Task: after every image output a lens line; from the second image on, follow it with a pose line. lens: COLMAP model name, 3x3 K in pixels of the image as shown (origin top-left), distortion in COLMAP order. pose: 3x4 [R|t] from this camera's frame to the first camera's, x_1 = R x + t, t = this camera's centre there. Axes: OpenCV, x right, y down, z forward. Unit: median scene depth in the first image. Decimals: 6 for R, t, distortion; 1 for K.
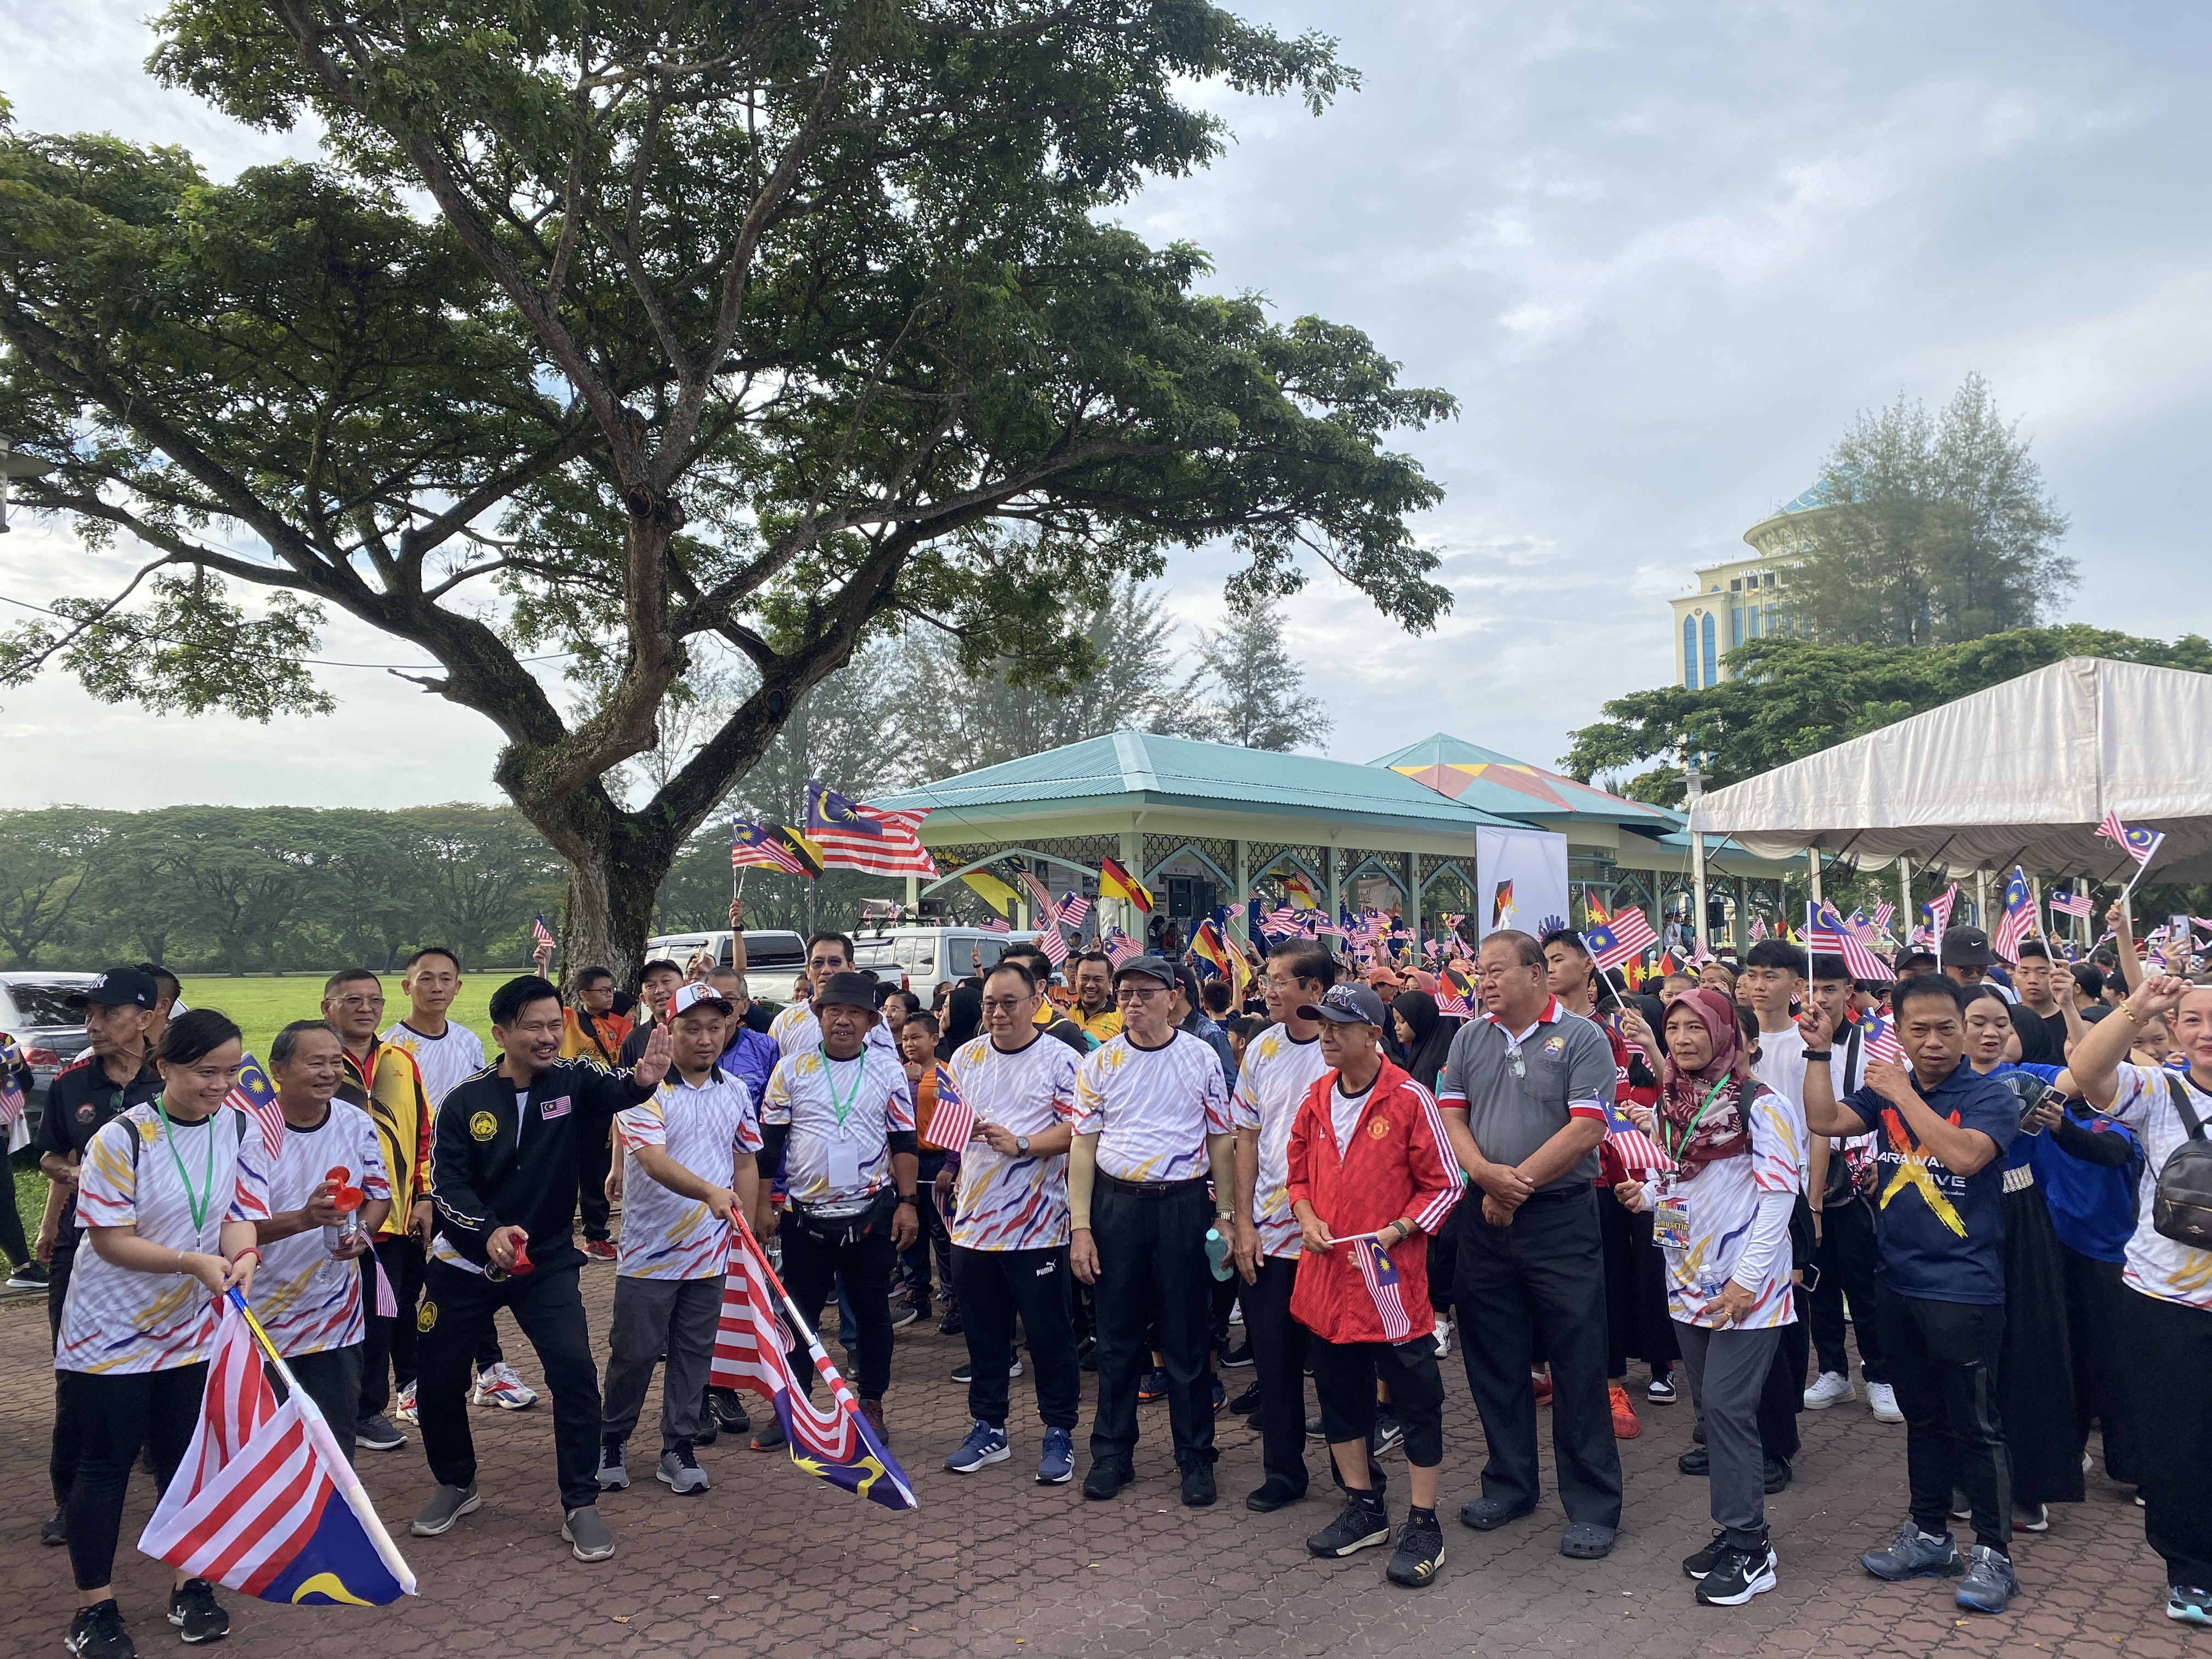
lens RADIAL K [[1632.2, 0, 1117.6], [0, 1632.2, 842.3], [0, 0, 1]] dist [0.033043, -0.059714]
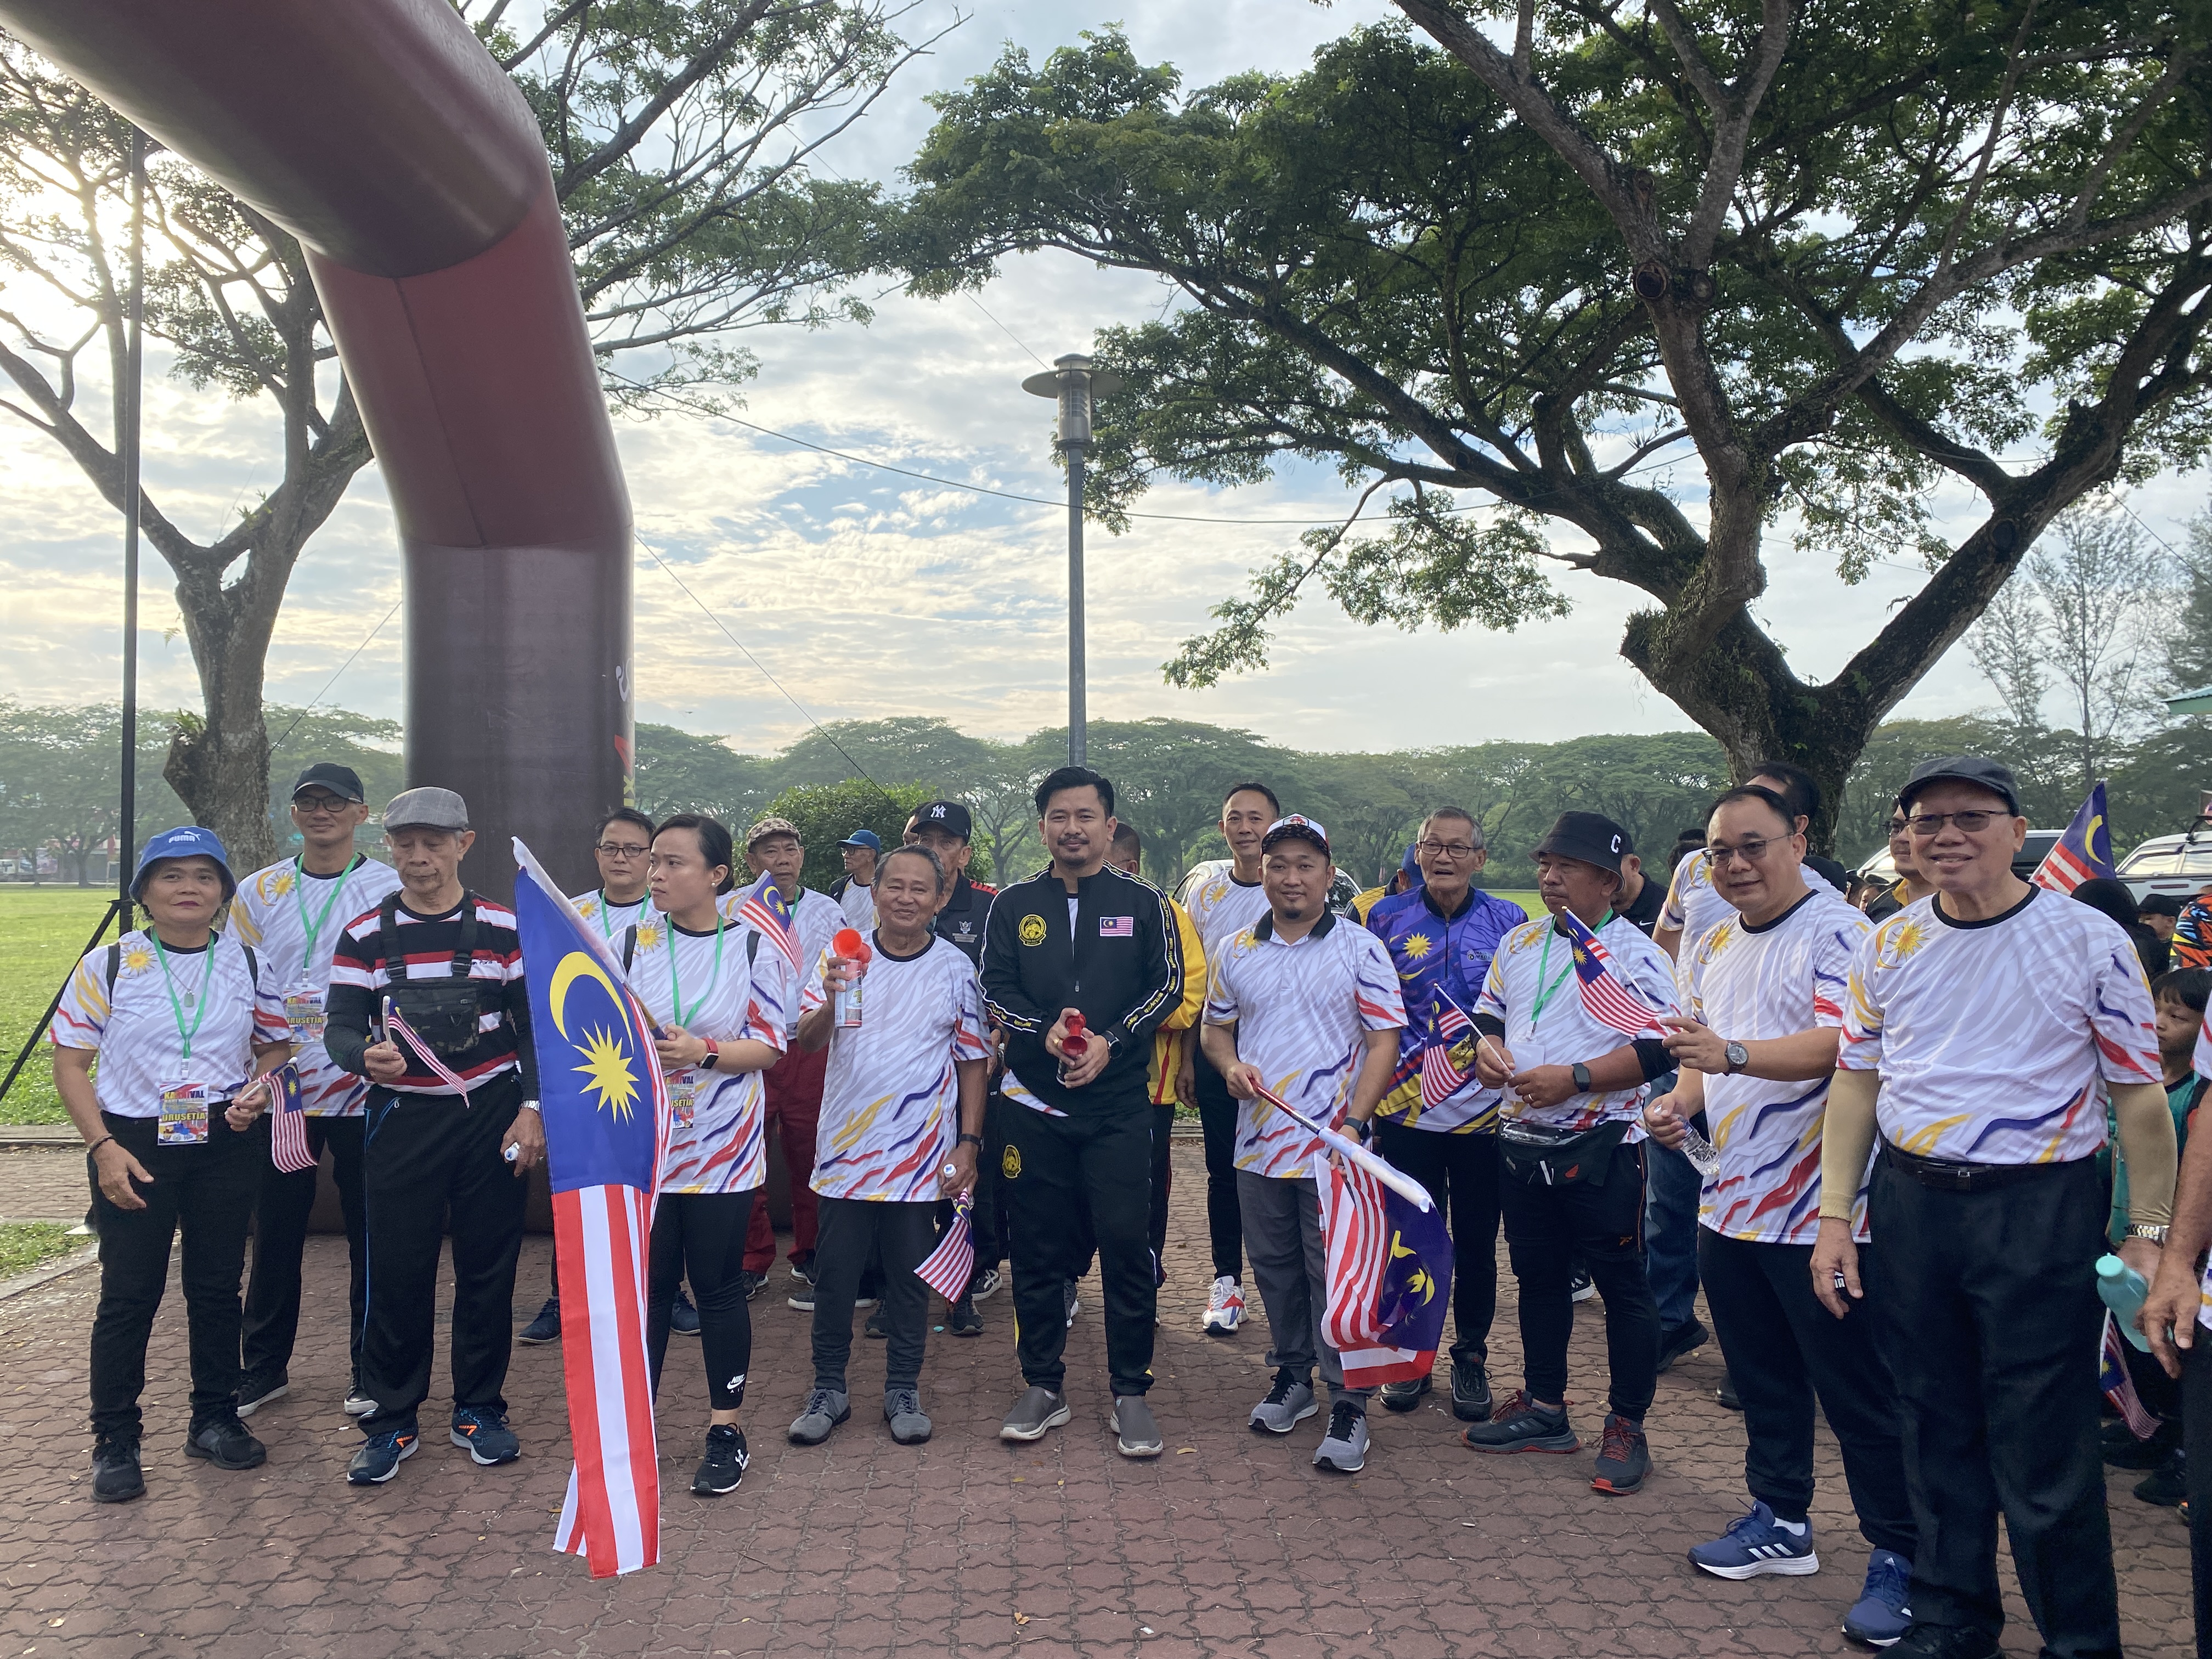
lens RADIAL K [[1632.2, 0, 1094.1], [0, 1632.2, 802.9], [0, 0, 1]] dist [0.033043, -0.059714]
pose [[0.673379, -0.017419, -0.739092, 0.072242], [0.032957, 0.999436, 0.006472, 0.022925], [0.738562, -0.028716, 0.673574, 0.128601]]
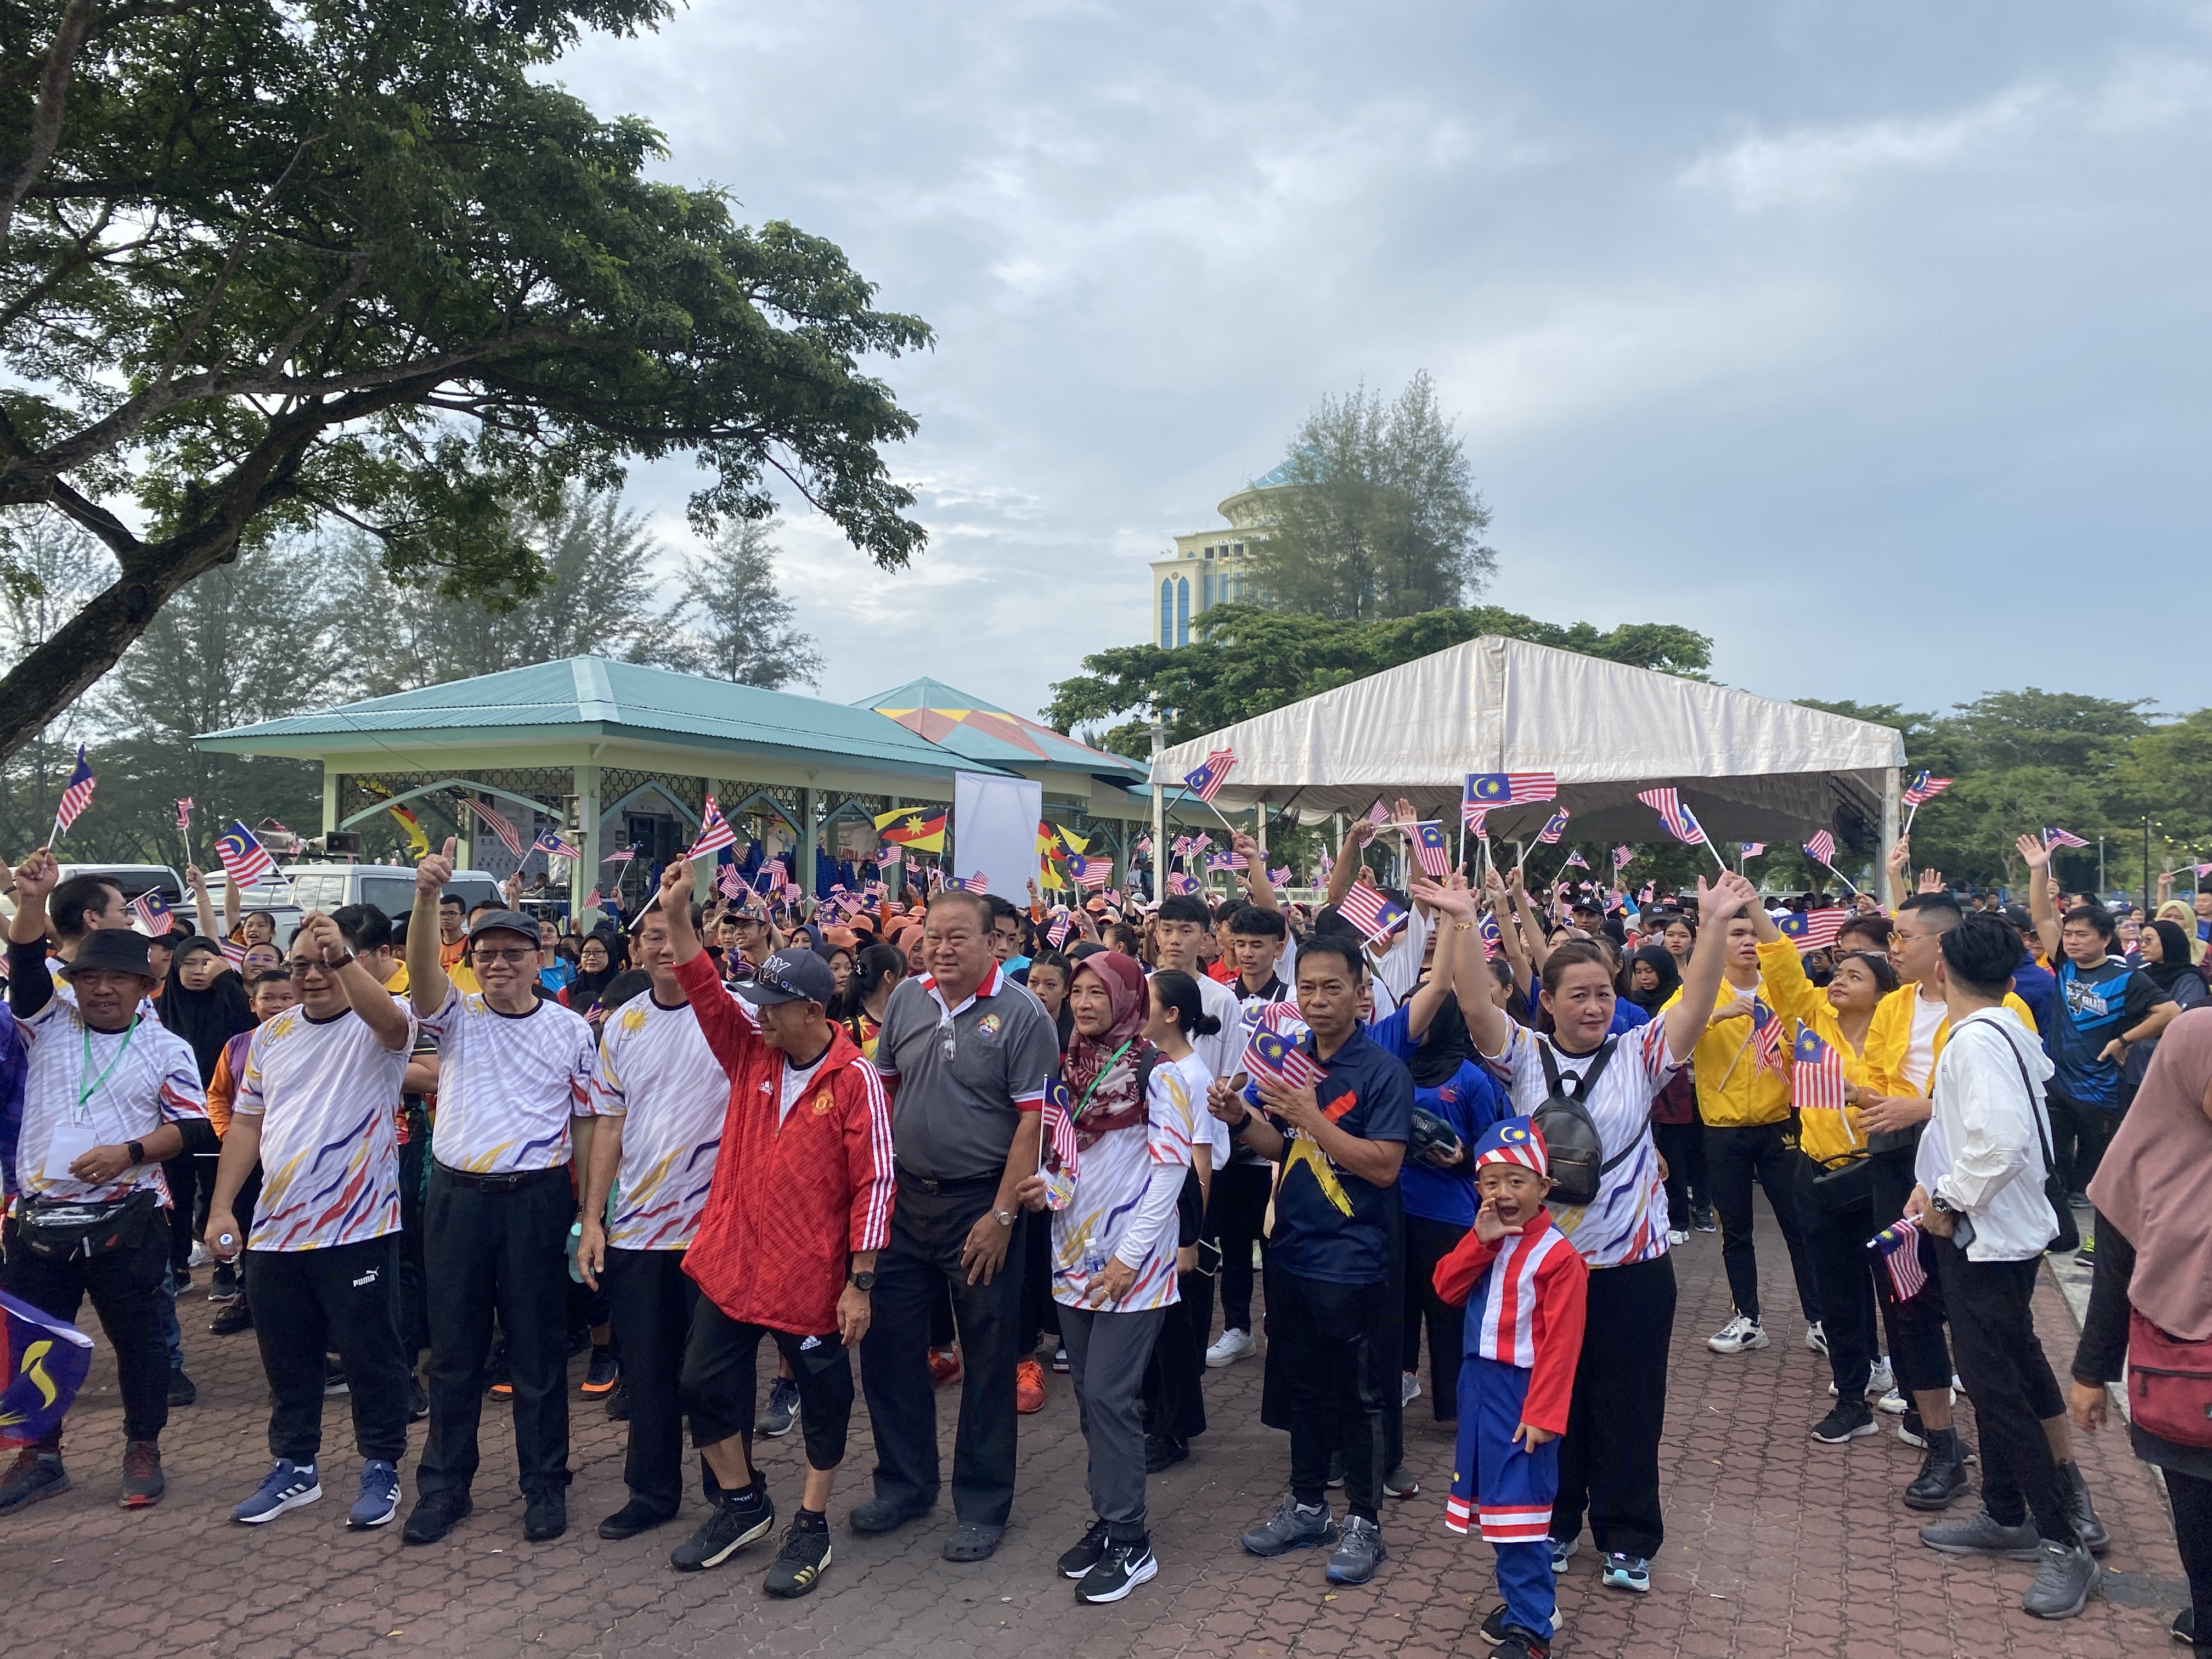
lens RADIAL K [[1632.2, 0, 1106.2], [0, 1632.2, 841.2], [0, 0, 1]] dist [0.033043, -0.059714]
pose [[0.954809, 0.020530, 0.296510, 0.021182], [-0.030822, 0.999072, 0.030077, -0.000253], [-0.295617, -0.037856, 0.954556, 0.029068]]
